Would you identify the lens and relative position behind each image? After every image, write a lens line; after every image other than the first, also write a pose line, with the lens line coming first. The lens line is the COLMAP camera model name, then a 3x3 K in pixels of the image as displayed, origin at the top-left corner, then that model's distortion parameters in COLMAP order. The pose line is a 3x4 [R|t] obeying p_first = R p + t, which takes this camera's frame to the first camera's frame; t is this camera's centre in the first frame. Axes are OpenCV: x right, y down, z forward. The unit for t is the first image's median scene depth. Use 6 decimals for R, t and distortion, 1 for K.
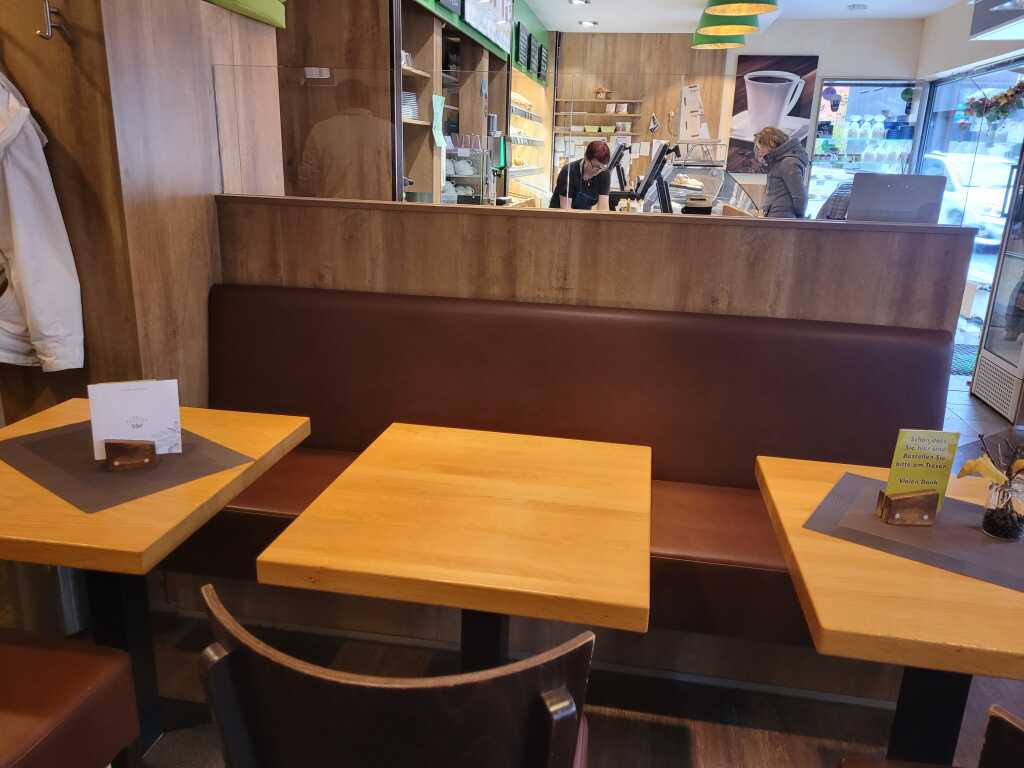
lens RADIAL K [[802.8, 0, 495.6], [0, 802.8, 383.3], [0, 0, 1]] dist [-0.001709, -0.003706]
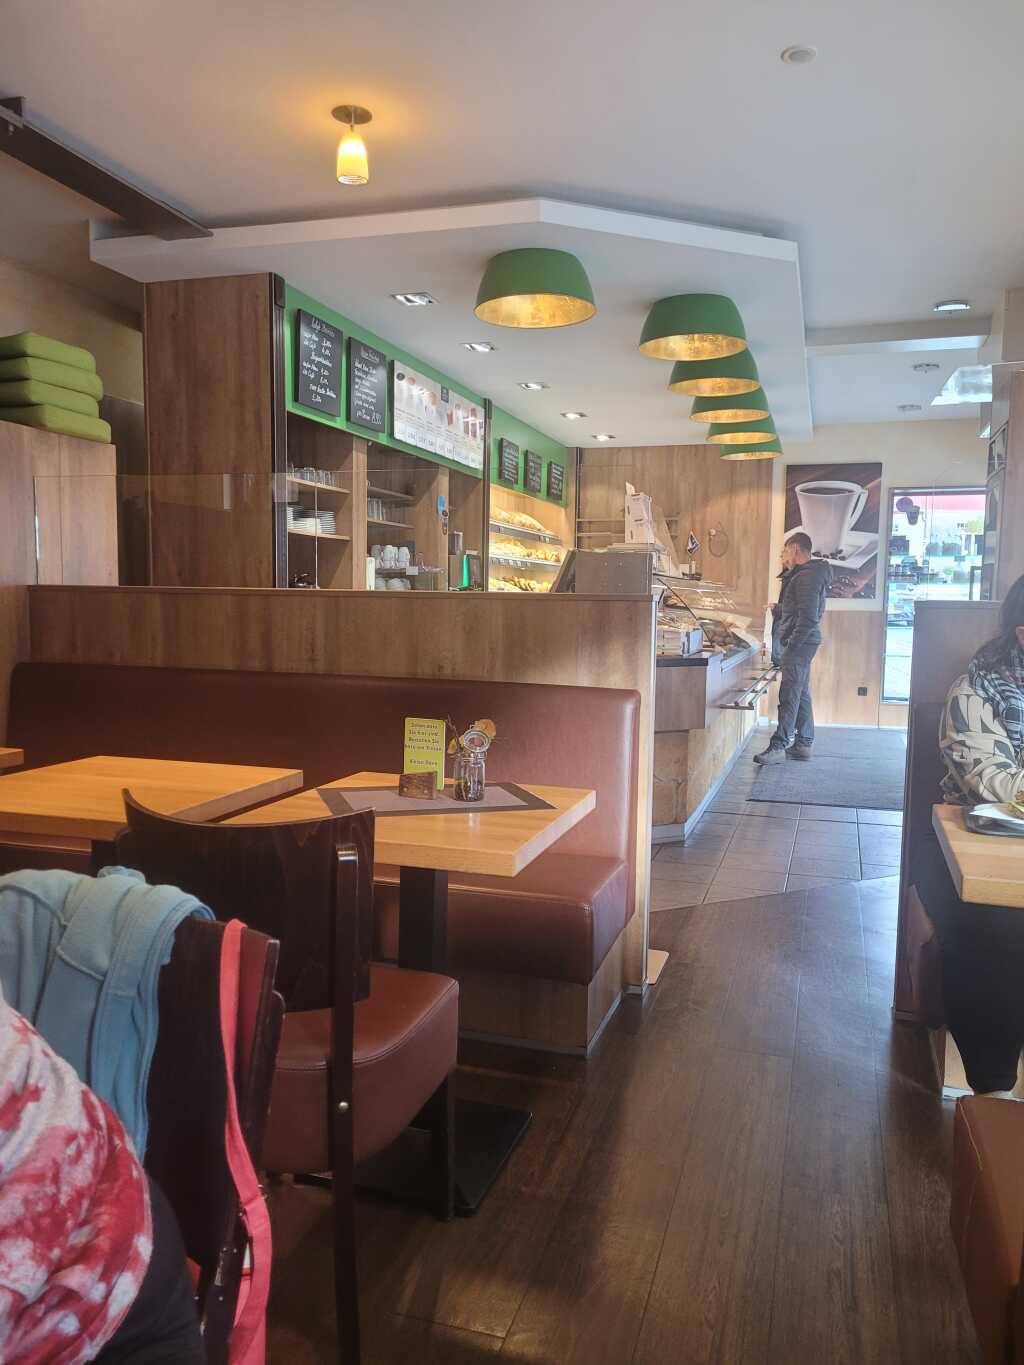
lens RADIAL K [[1051.7, 0, 512.0], [0, 1051.7, 682.5], [0, 0, 1]] dist [0.018665, 0.001133]
pose [[0.992041, -0.006874, -0.125727, 0.165543], [-0.018436, 0.979818, -0.199038, 0.059610], [0.124557, 0.199771, 0.971893, -0.109386]]
